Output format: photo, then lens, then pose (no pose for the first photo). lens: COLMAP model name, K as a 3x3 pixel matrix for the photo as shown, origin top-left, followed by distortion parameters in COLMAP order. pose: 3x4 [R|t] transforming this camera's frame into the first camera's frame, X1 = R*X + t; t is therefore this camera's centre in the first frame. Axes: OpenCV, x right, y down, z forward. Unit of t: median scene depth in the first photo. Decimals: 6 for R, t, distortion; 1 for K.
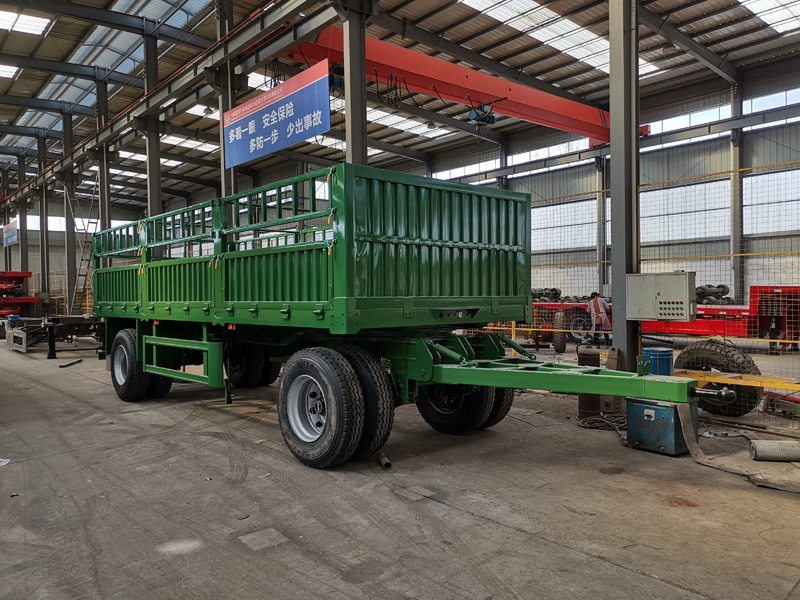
lens RADIAL K [[620.2, 0, 398.3], [0, 620.2, 301.4], [0, 0, 1]] dist [0.062198, -0.055450]
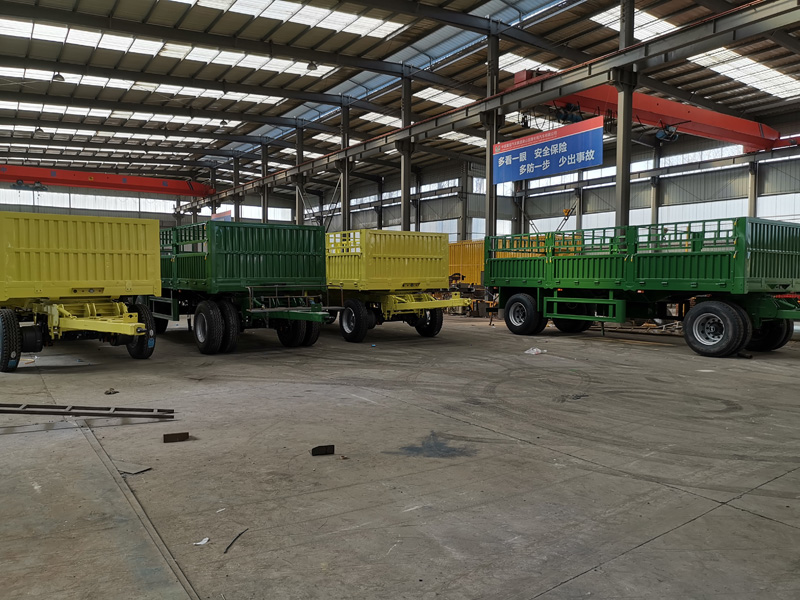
lens RADIAL K [[620.2, 0, 398.3], [0, 620.2, 301.4], [0, 0, 1]] dist [0.062198, -0.055450]
pose [[0.992278, 0.026532, -0.121166, -0.178743], [-0.023038, 0.999280, 0.030141, 0.006897], [0.121879, -0.027116, 0.992175, -0.238168]]
